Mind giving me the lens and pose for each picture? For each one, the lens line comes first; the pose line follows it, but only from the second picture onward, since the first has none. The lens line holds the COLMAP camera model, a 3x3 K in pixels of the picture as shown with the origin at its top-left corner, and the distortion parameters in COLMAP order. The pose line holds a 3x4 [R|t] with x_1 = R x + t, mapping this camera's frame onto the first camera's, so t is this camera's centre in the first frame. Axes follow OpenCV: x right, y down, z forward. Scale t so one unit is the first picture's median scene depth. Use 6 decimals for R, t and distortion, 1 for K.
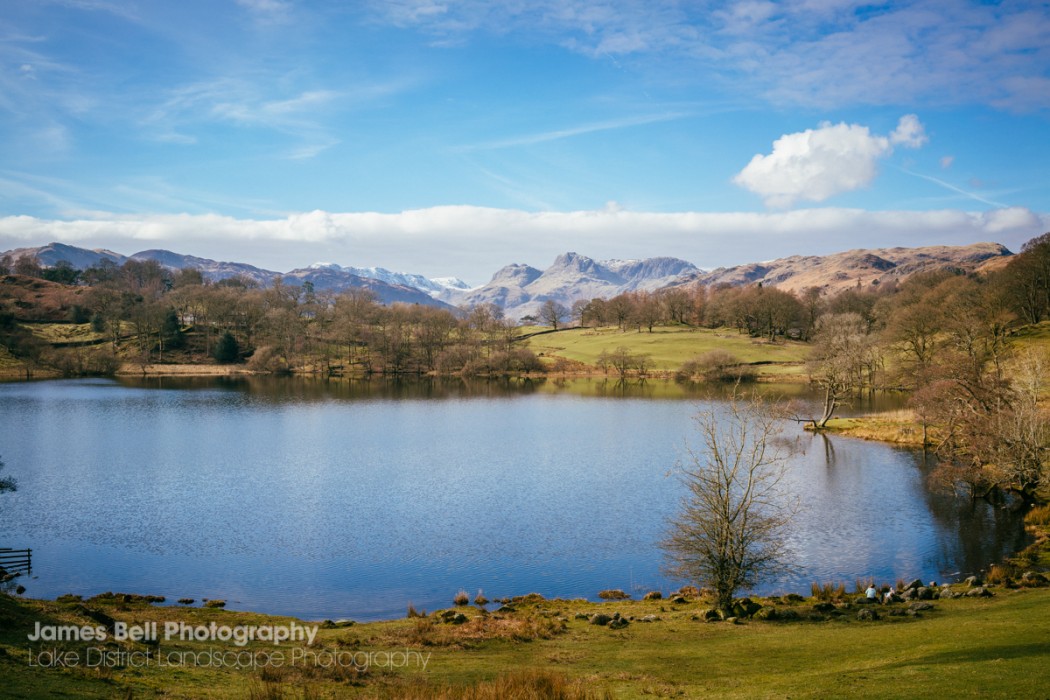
lens RADIAL K [[1070.8, 0, 523.4], [0, 1070.8, 348.3], [0, 0, 1]] dist [0.054116, -0.209439]
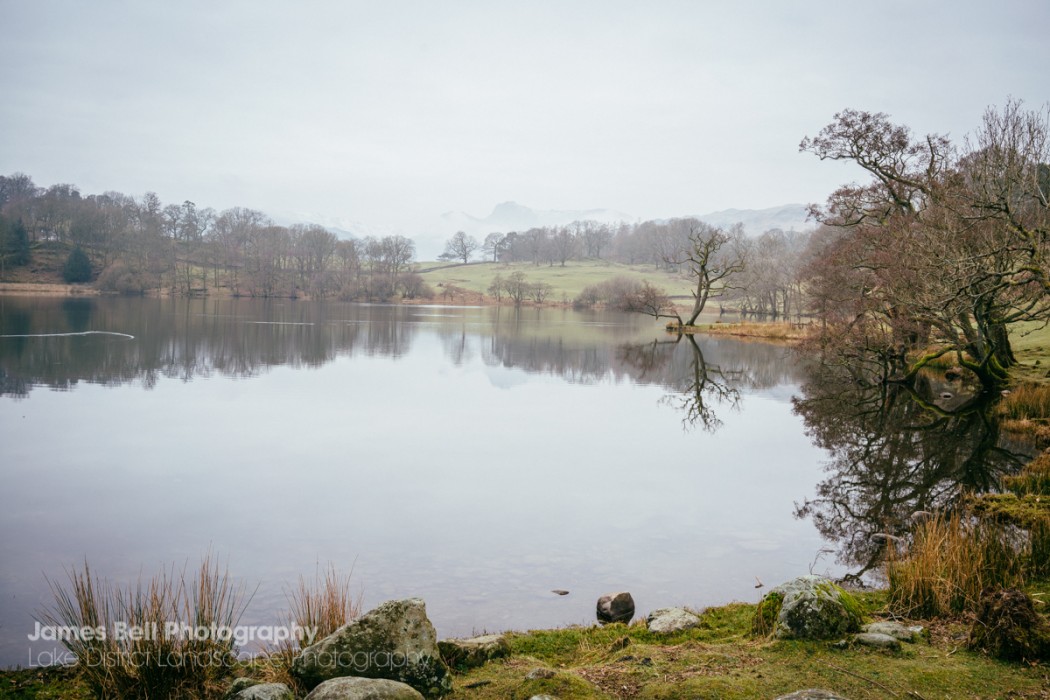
lens RADIAL K [[1070.8, 0, 523.4], [0, 1070.8, 348.3], [0, 0, 1]] dist [0.054116, -0.209439]
pose [[0.998168, 0.019889, 0.057133, 0.043868], [-0.022464, 0.998743, 0.044802, 0.020568], [-0.056170, -0.046003, 0.997361, 0.100530]]
